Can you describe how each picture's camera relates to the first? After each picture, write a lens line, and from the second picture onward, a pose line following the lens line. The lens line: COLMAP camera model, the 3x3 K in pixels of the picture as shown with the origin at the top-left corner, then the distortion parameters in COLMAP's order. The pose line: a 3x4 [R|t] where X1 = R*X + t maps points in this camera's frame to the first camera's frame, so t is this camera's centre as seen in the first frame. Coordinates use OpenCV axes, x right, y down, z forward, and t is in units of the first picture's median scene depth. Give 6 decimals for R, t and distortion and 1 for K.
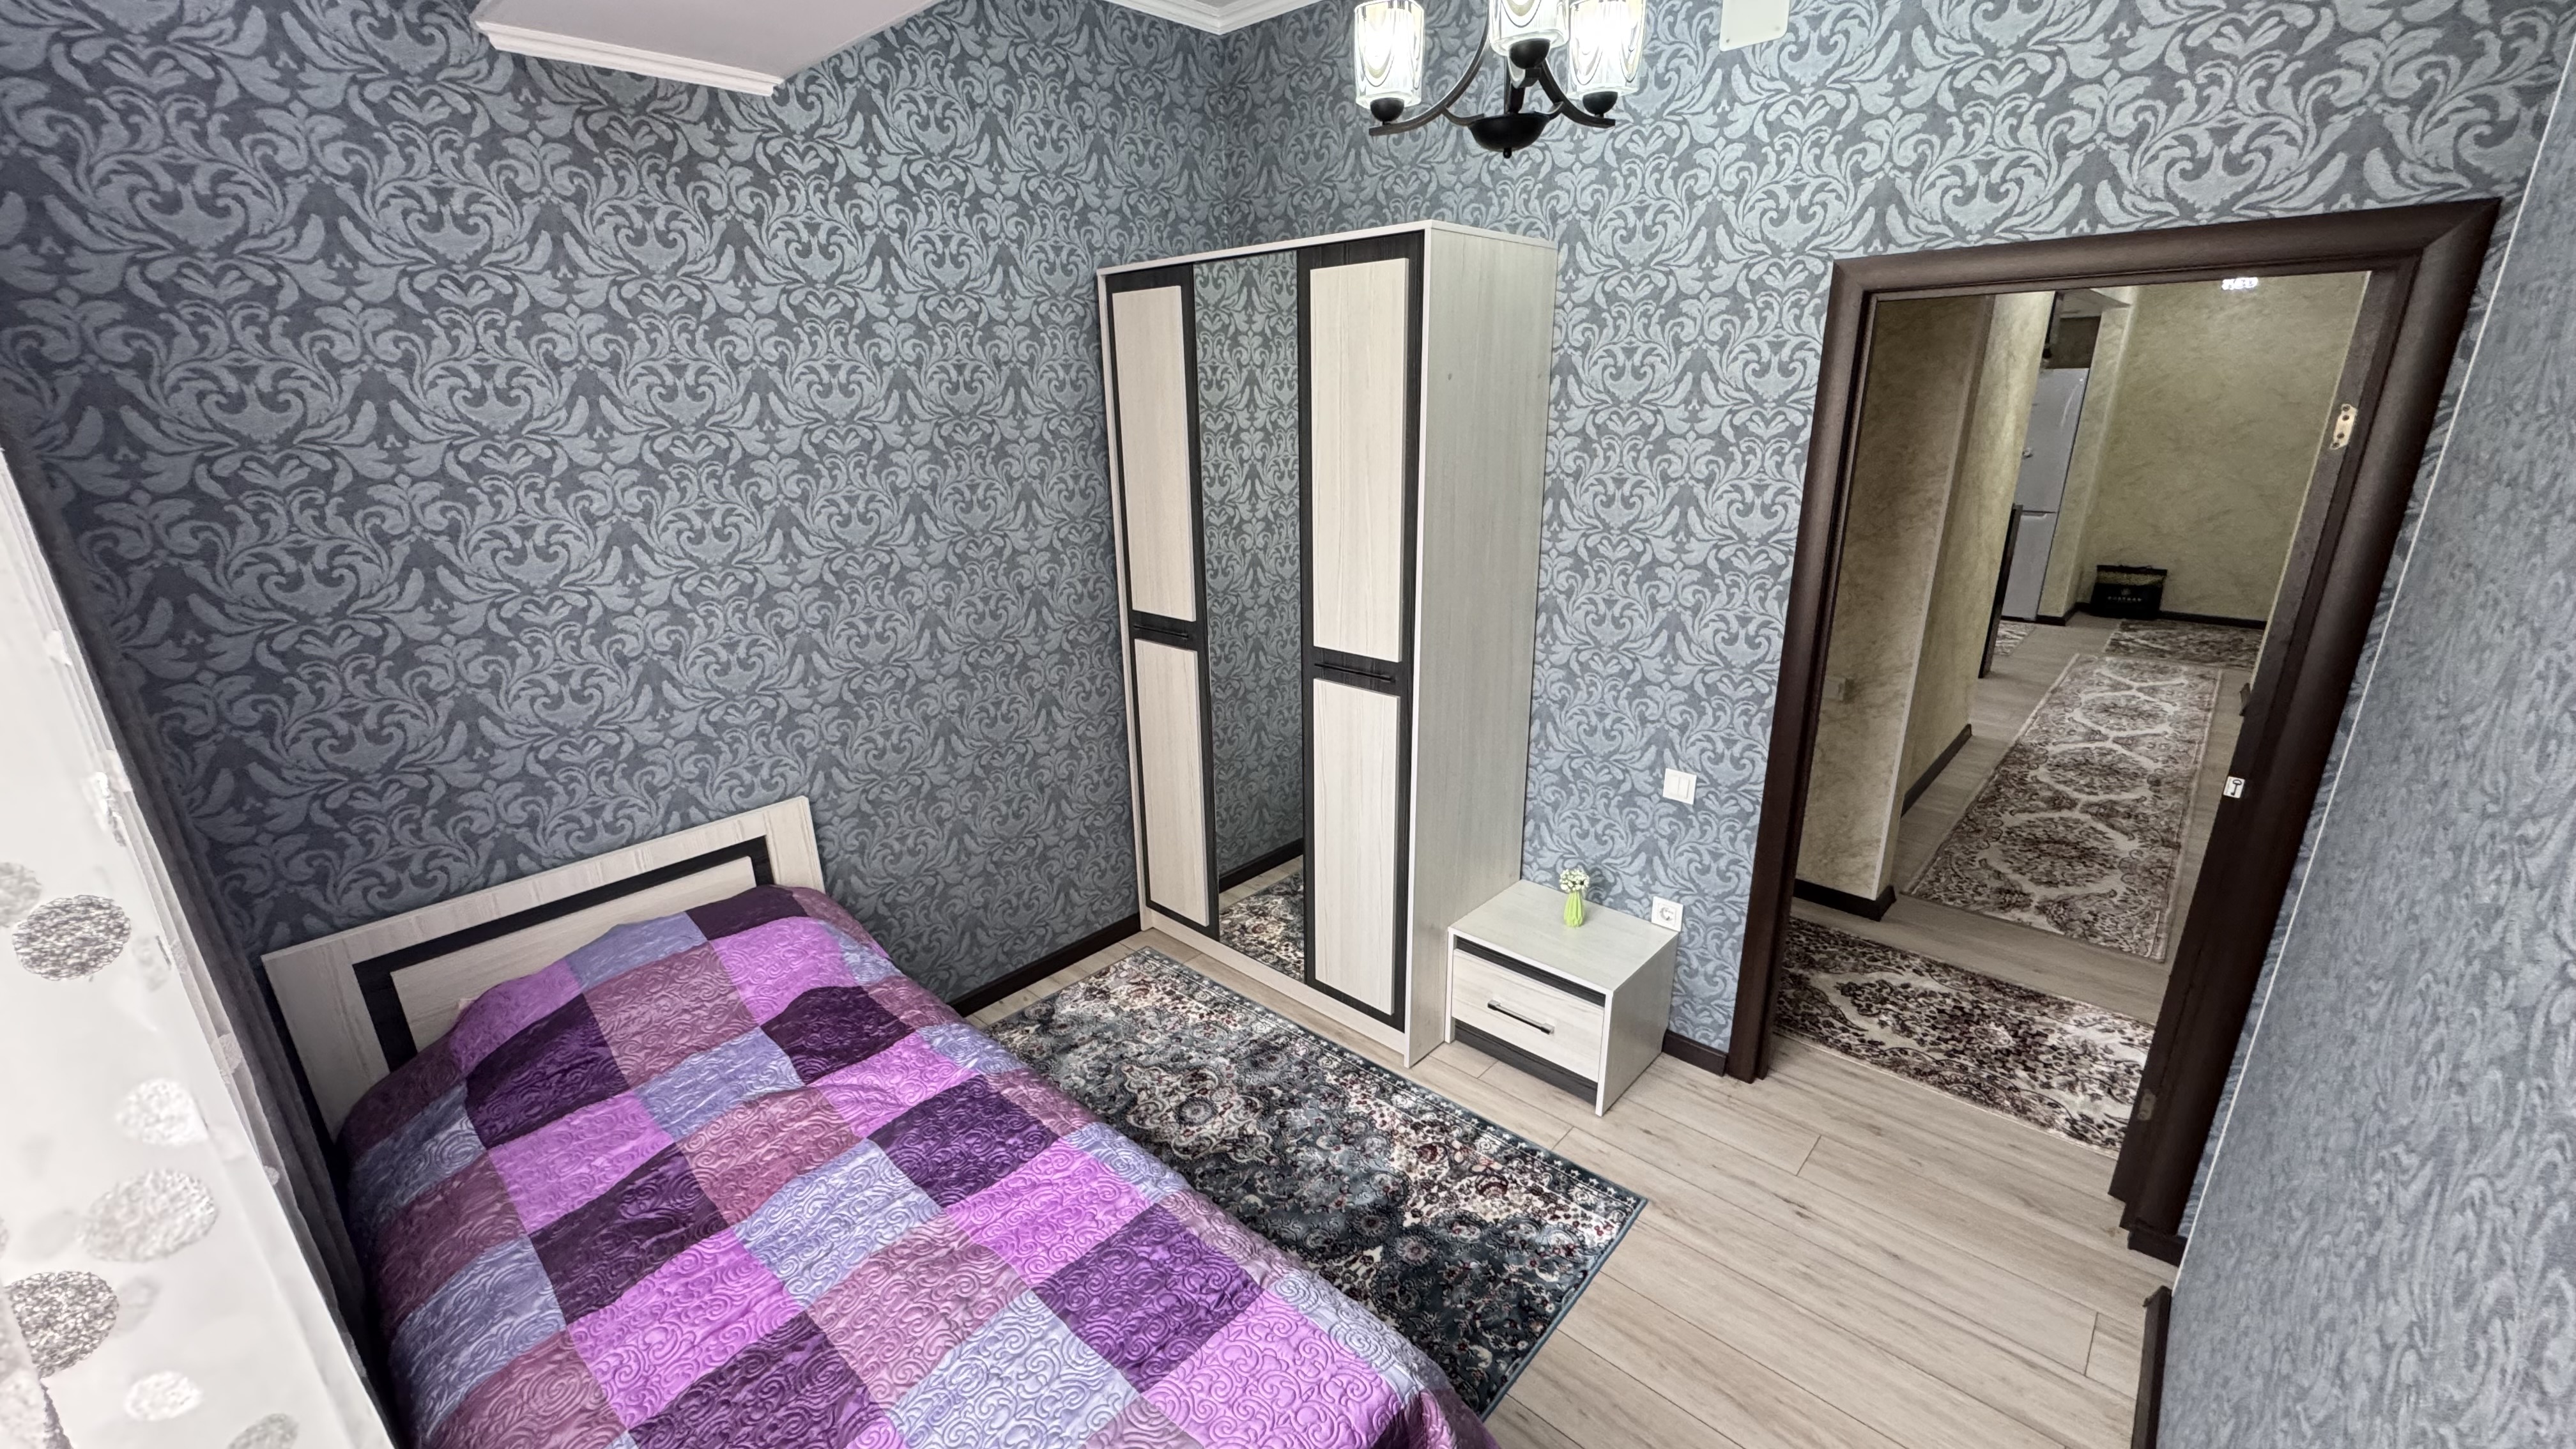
lens RADIAL K [[1026.6, 0, 1276.5], [0, 1026.6, 729.4], [0, 0, 1]] dist [-0.002921, -0.000167]
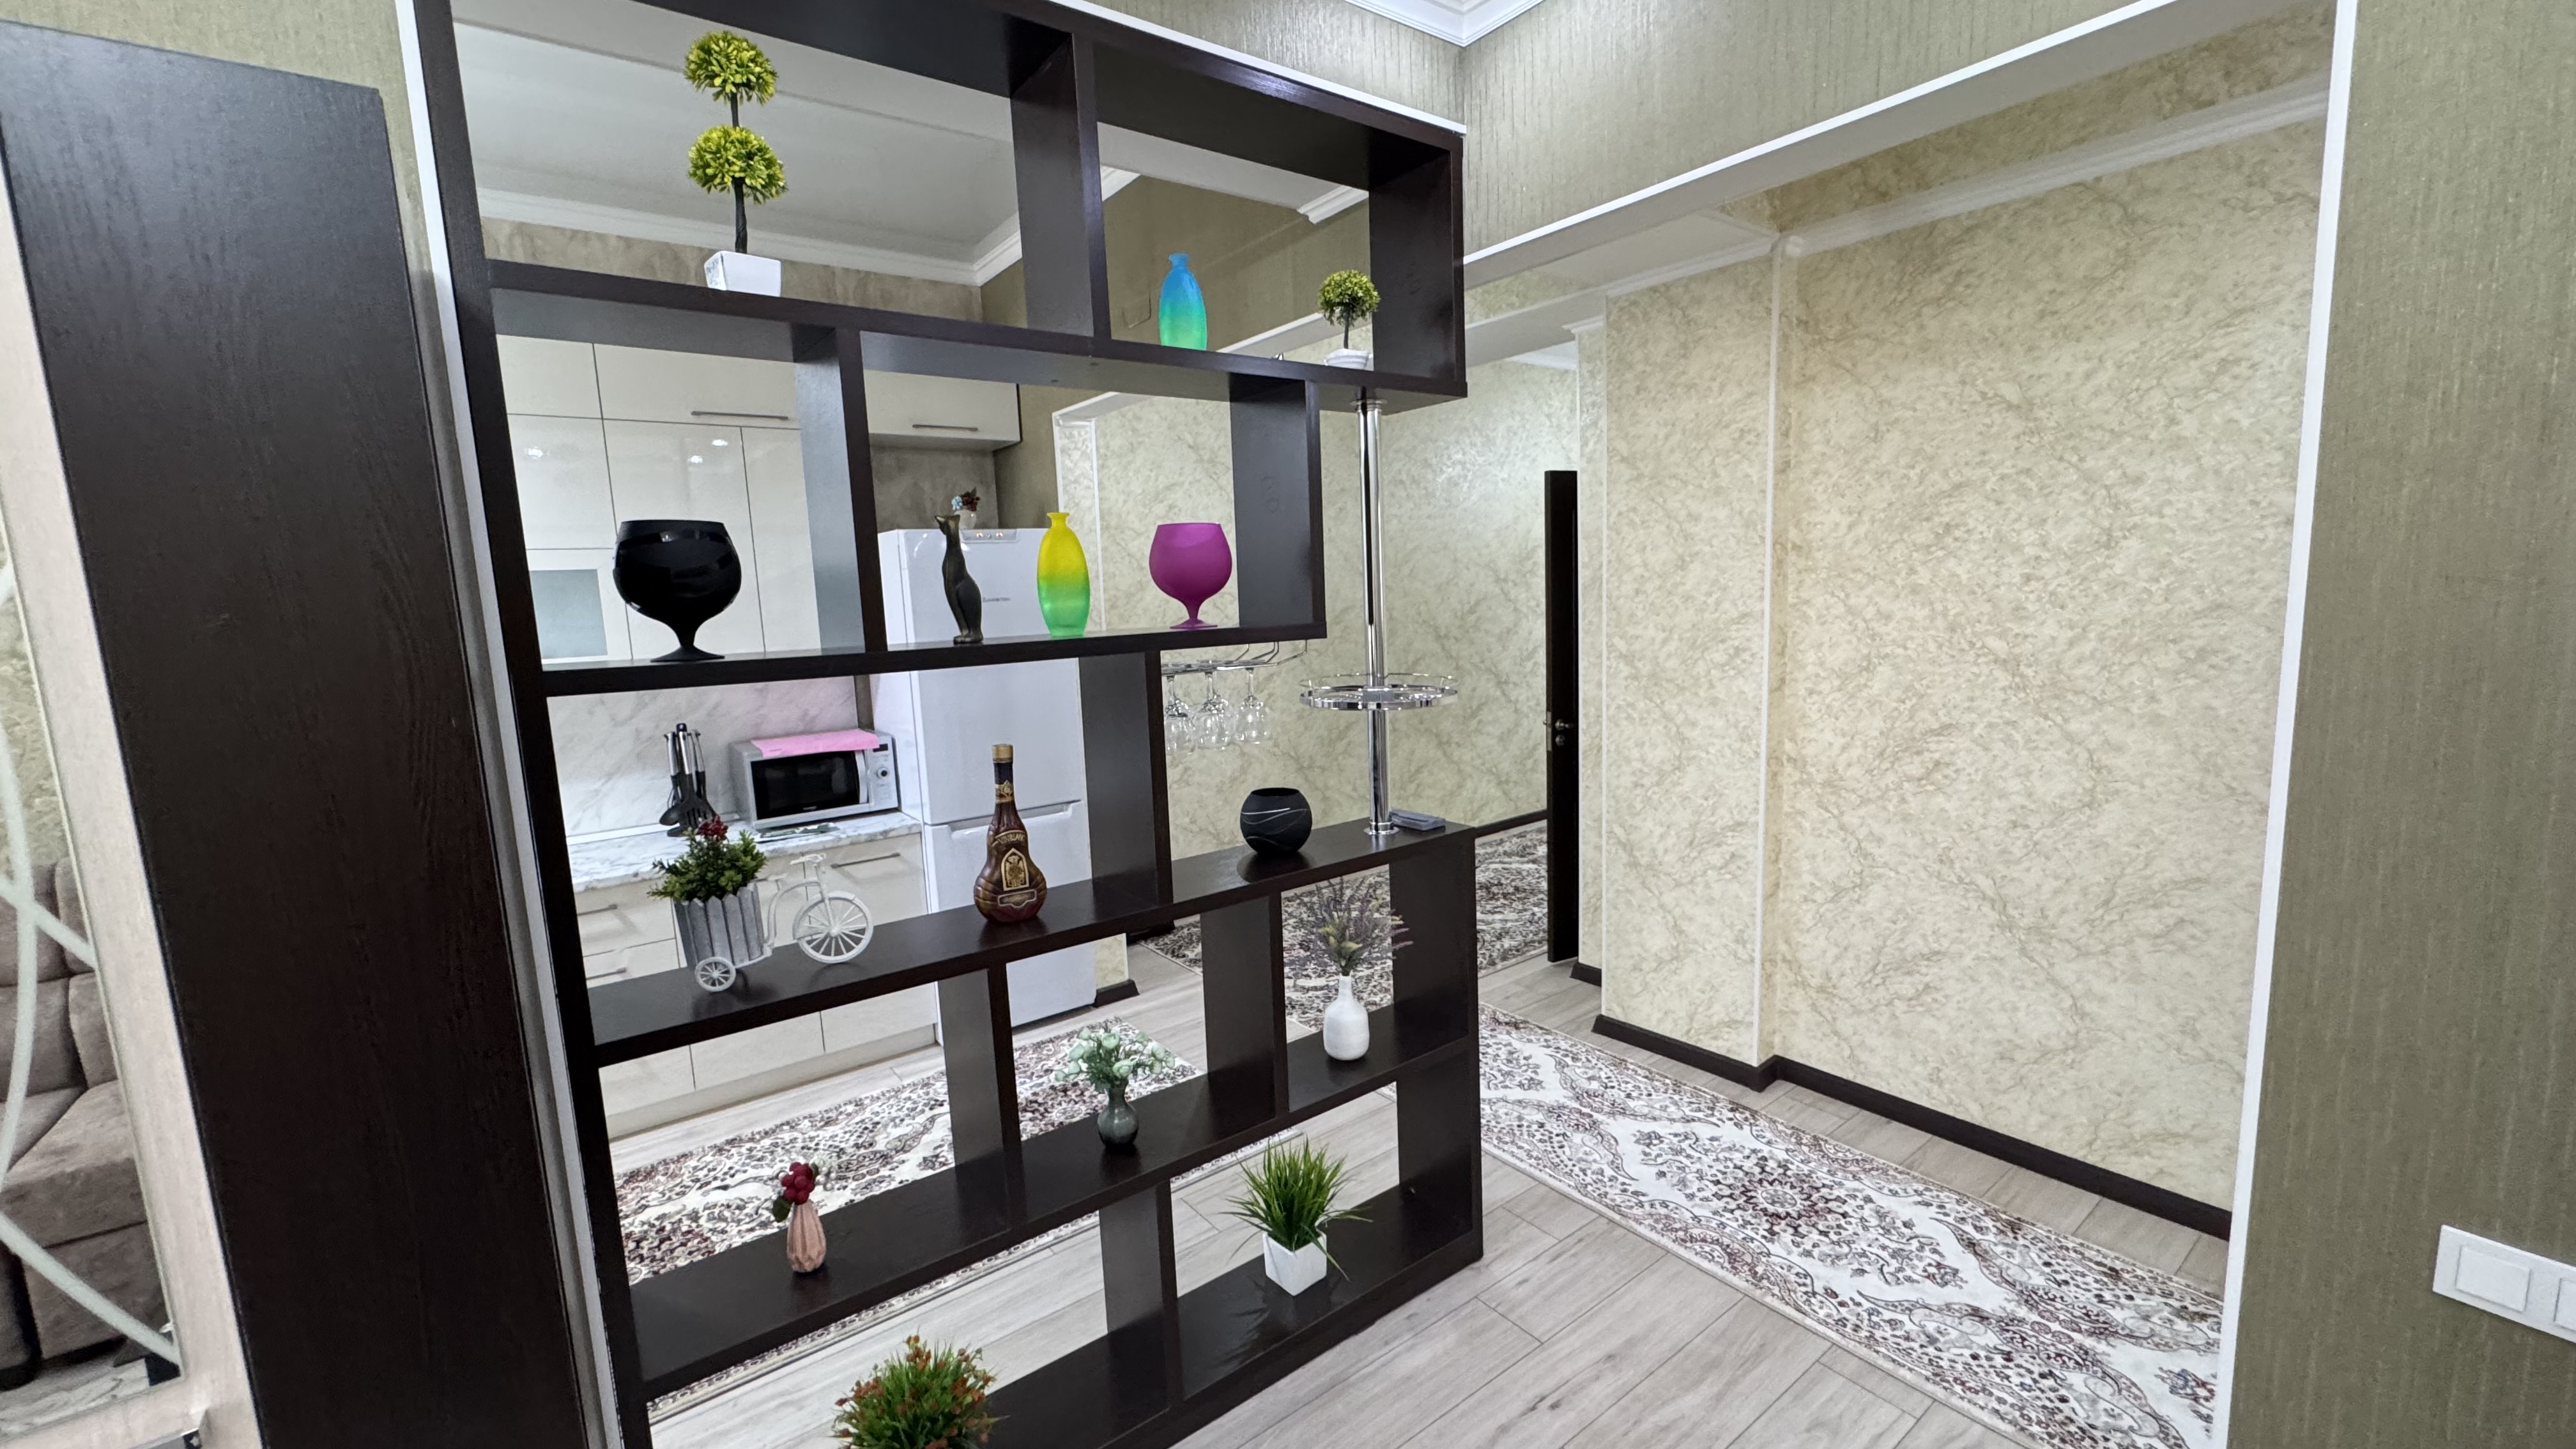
lens RADIAL K [[1026.6, 0, 1288.1], [0, 1026.6, 727.1], [0, 0, 1]] dist [-0.002921, -0.000167]
pose [[0.173503, -0.123603, 0.977046, 0.407492], [0.346718, 0.936244, 0.056871, -0.359091], [-0.921783, 0.328892, 0.205296, 1.167015]]
